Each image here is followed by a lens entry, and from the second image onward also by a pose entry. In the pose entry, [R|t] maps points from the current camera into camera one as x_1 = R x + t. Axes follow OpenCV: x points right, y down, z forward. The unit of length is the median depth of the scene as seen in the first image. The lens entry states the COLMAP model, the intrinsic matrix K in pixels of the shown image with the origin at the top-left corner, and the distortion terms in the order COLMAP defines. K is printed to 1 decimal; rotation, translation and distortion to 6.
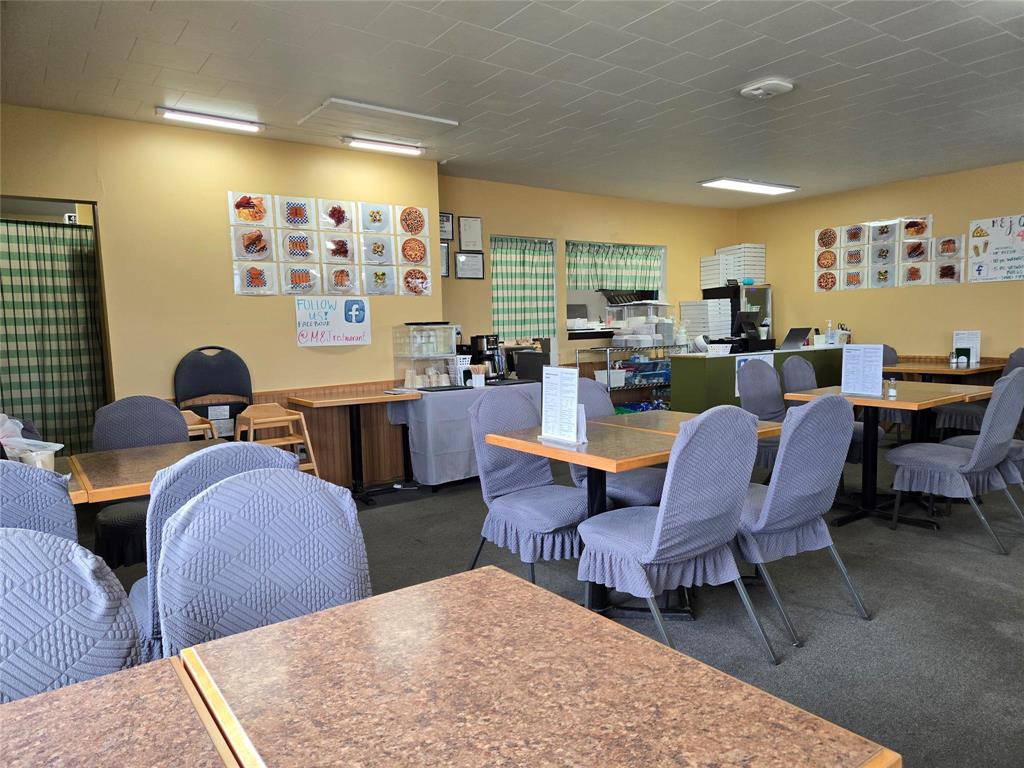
lens RADIAL K [[666.0, 0, 513.2], [0, 666.0, 389.3], [0, 0, 1]] dist [0.086568, -0.068198]
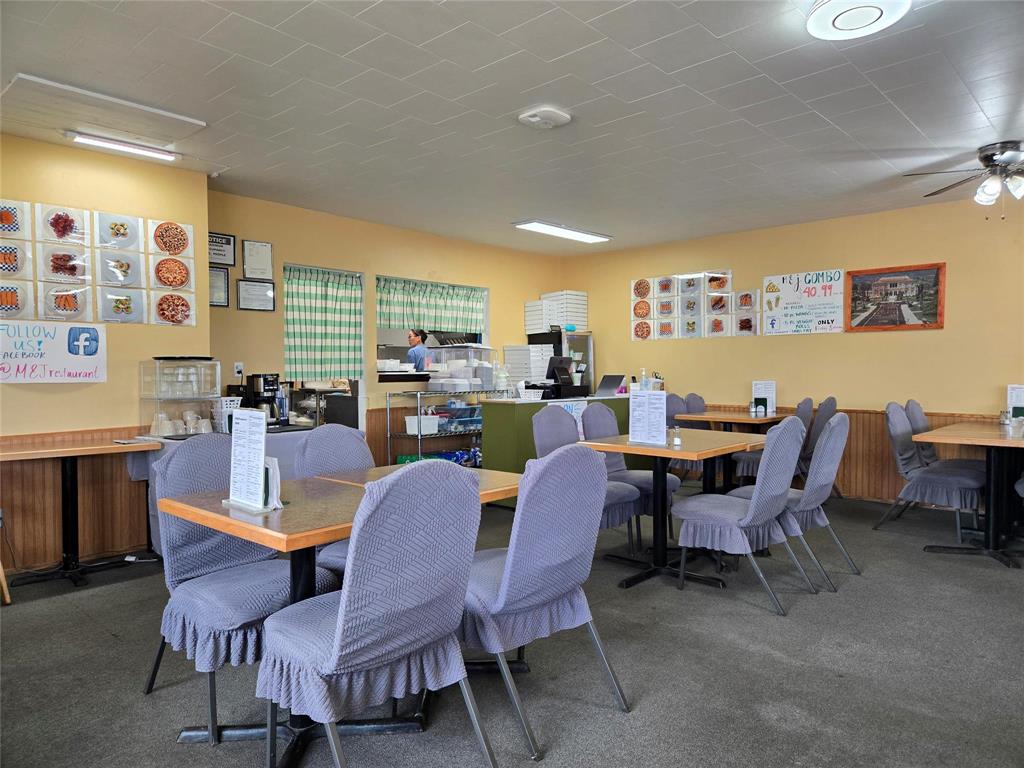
lens RADIAL K [[666.4, 0, 512.0], [0, 666.4, 384.0], [0, 0, 1]] dist [0.086495, -0.069831]
pose [[0.980766, 0.017103, 0.194435, 0.113548], [-0.001975, 0.996972, -0.077737, -0.001481], [-0.195176, 0.075857, 0.977830, 0.092639]]
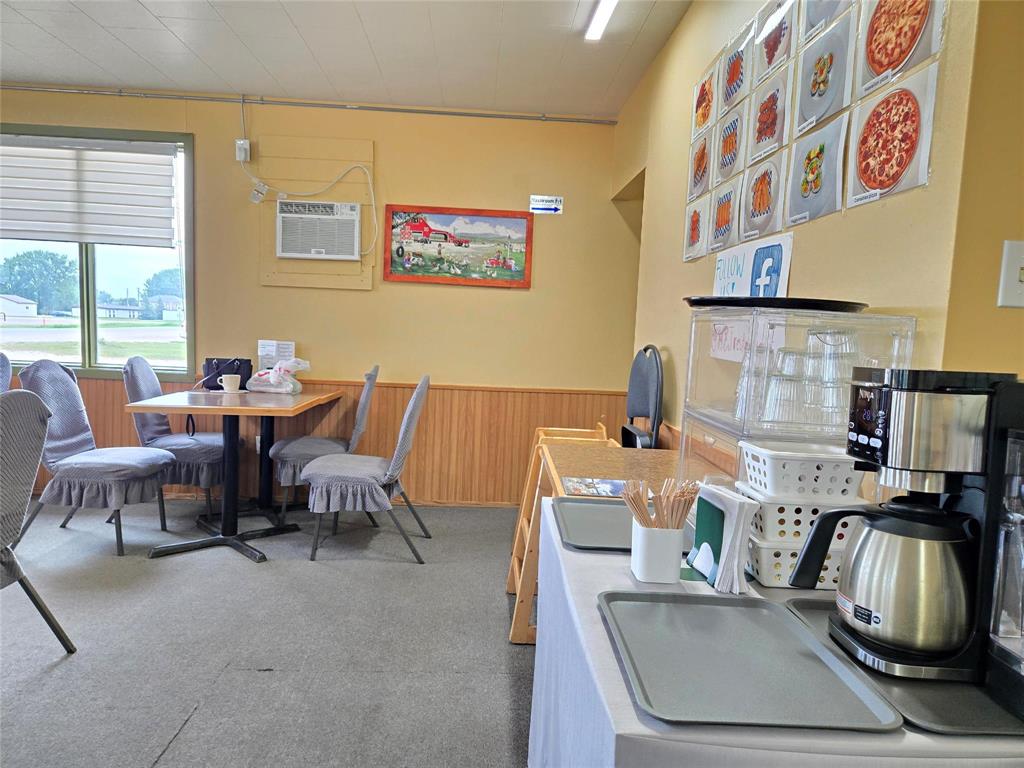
lens RADIAL K [[669.7, 0, 494.7], [0, 669.7, 385.5], [0, 0, 1]] dist [0.095401, -0.085650]
pose [[-0.564344, 0.080127, -0.821642, 0.167987], [-0.099329, 0.981457, 0.163936, -0.103931], [0.819542, 0.174130, -0.545921, 1.094626]]
